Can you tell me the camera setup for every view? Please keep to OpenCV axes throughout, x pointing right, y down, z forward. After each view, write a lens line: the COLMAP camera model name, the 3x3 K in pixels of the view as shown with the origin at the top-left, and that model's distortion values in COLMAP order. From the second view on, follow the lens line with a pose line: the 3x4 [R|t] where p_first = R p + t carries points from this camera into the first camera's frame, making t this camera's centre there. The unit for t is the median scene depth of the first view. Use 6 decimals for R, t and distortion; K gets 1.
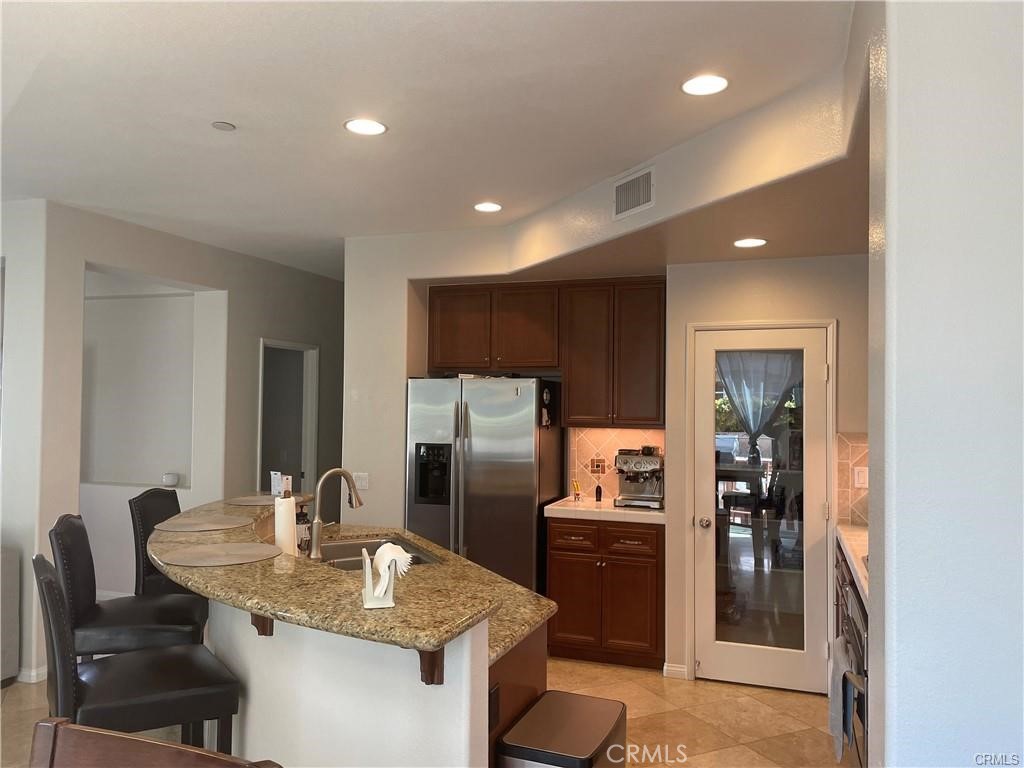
lens RADIAL K [[773.0, 0, 512.0], [0, 773.0, 384.0], [0, 0, 1]] dist [0.103200, -0.136091]
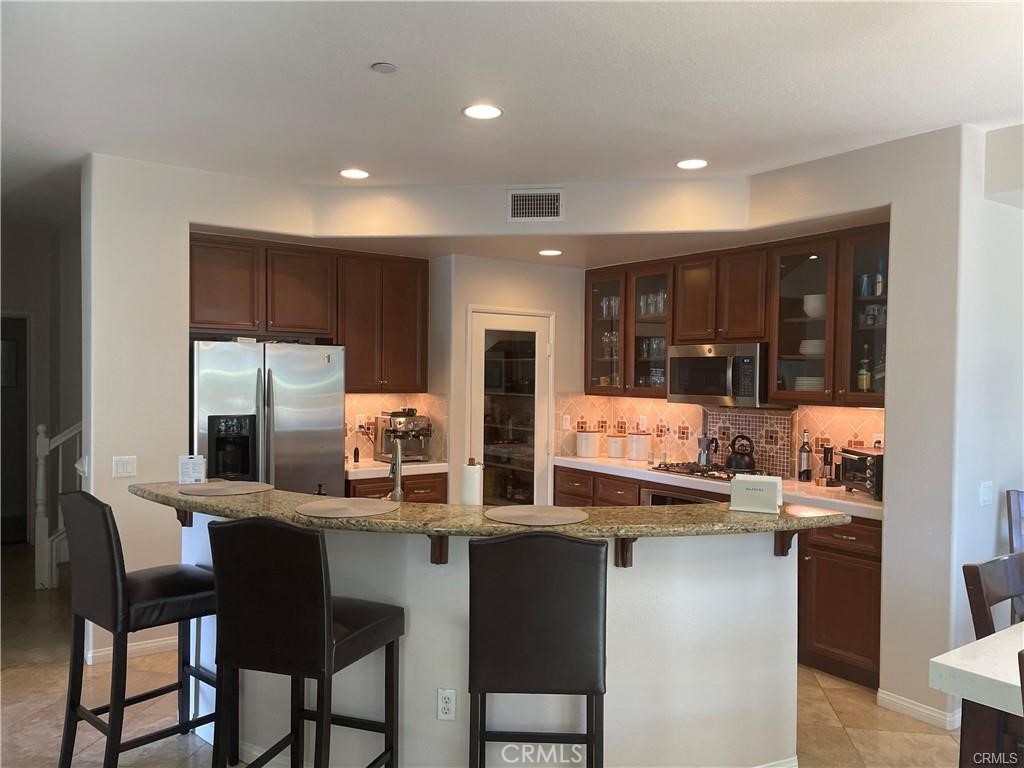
lens RADIAL K [[766.8, 0, 535.0], [0, 766.8, 393.6], [0, 0, 1]] dist [0.102048, -0.135832]
pose [[0.559275, -0.022856, 0.828667, -0.651523], [-0.030016, 0.998406, 0.047796, -0.001016], [-0.828438, -0.051605, 0.557698, 0.216627]]
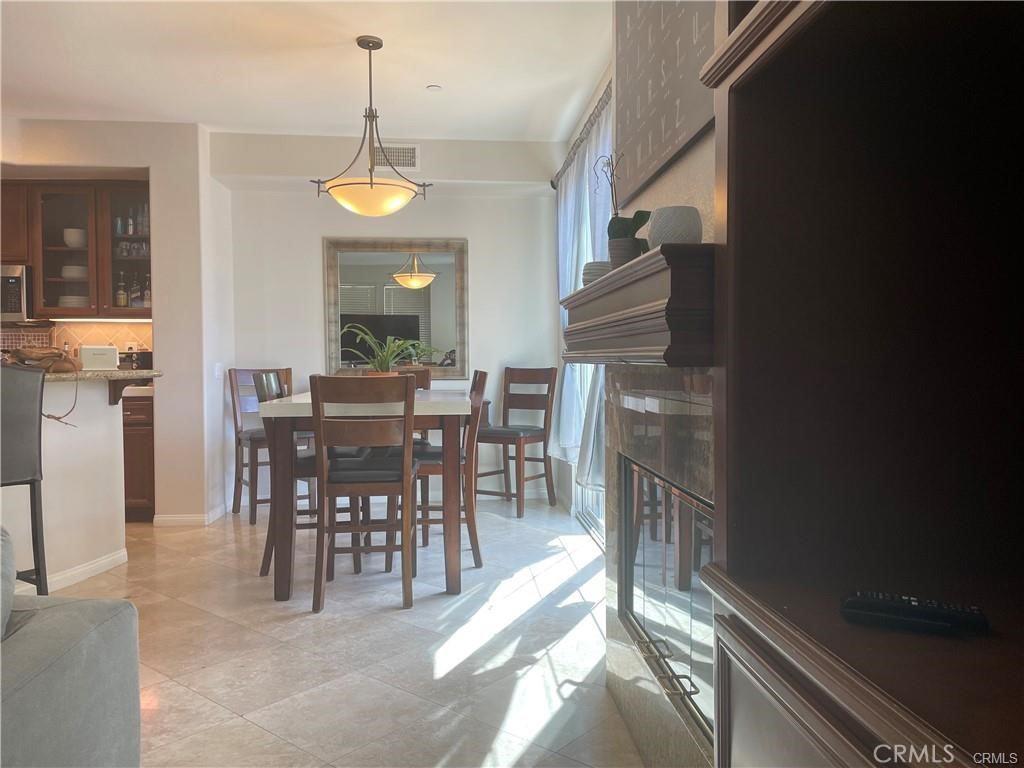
lens RADIAL K [[773.0, 0, 512.0], [0, 773.0, 384.0], [0, 0, 1]] dist [0.103200, -0.136091]
pose [[-0.412360, -0.031952, 0.910460, -1.003810], [-0.023260, 0.999428, 0.024539, 0.095314], [-0.910724, -0.011058, -0.412868, 0.348083]]
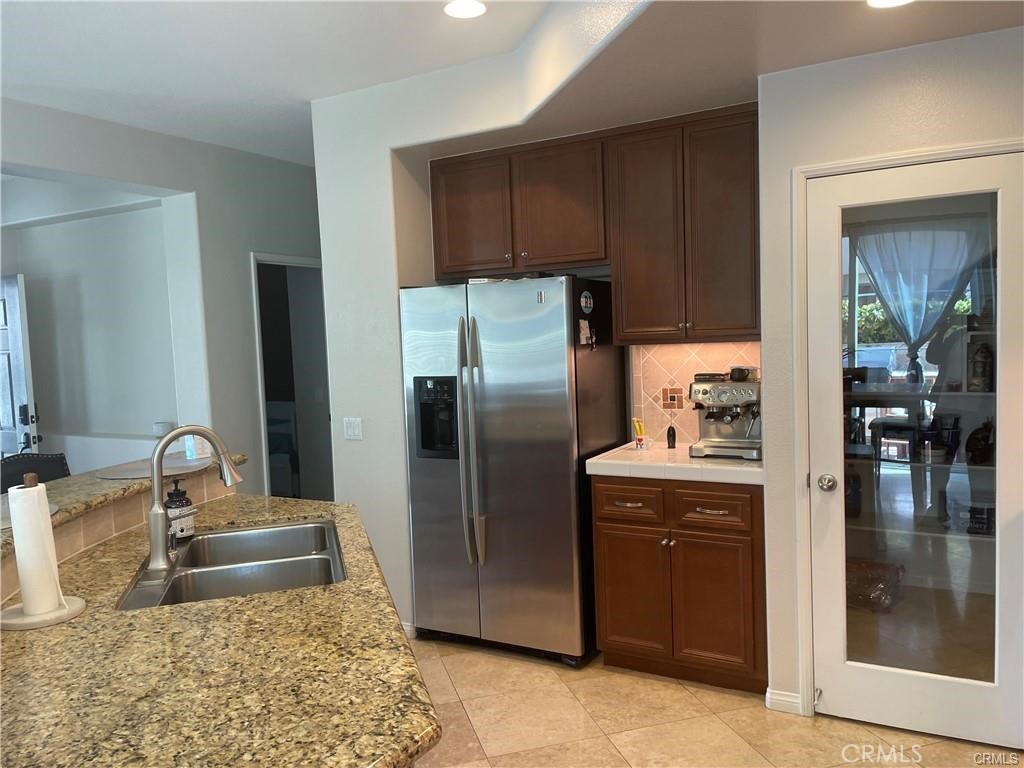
lens RADIAL K [[773.0, 0, 512.0], [0, 773.0, 384.0], [0, 0, 1]] dist [0.103200, -0.136091]
pose [[0.983851, -0.037698, -0.174972, 0.098055], [0.054199, 0.994420, 0.090507, 0.022270], [0.170584, -0.098528, 0.980405, 0.299698]]
